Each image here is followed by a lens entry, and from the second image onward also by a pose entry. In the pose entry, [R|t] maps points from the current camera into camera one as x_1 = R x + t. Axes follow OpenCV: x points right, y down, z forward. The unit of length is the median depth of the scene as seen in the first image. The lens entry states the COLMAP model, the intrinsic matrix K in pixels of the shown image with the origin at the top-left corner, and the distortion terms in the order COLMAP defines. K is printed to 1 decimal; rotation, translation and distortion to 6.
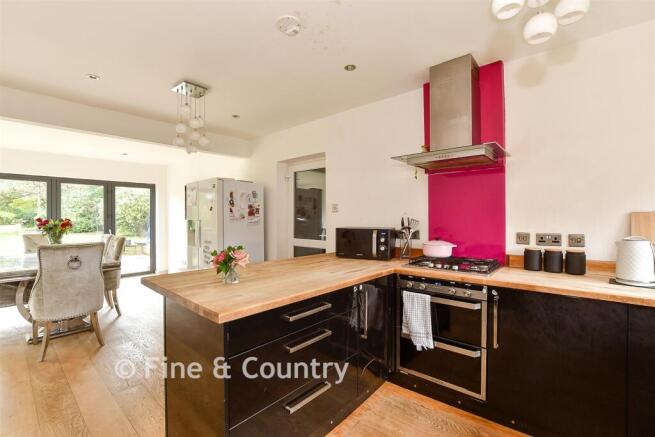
lens RADIAL K [[289.9, 0, 324.6], [0, 289.9, 220.1], [0, 0, 1]] dist [-0.018495, 0.000859]
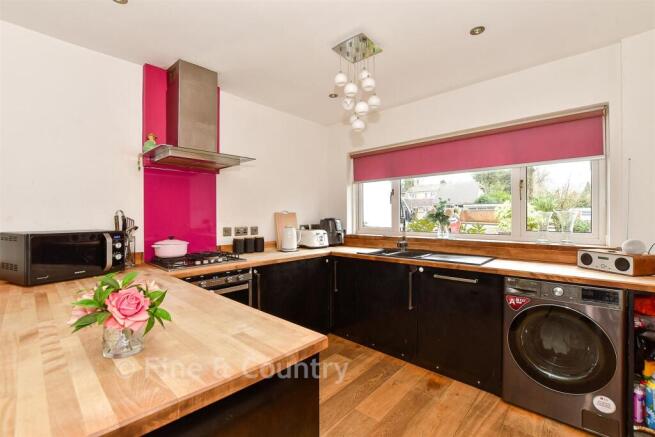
lens RADIAL K [[289.9, 0, 326.2], [0, 289.9, 216.1], [0, 0, 1]] dist [-0.018495, 0.000859]
pose [[0.035778, 0.000781, 0.999359, -0.617071], [0.012319, 0.999923, -0.001223, 0.000609], [-0.999284, 0.012355, 0.035765, 0.520146]]
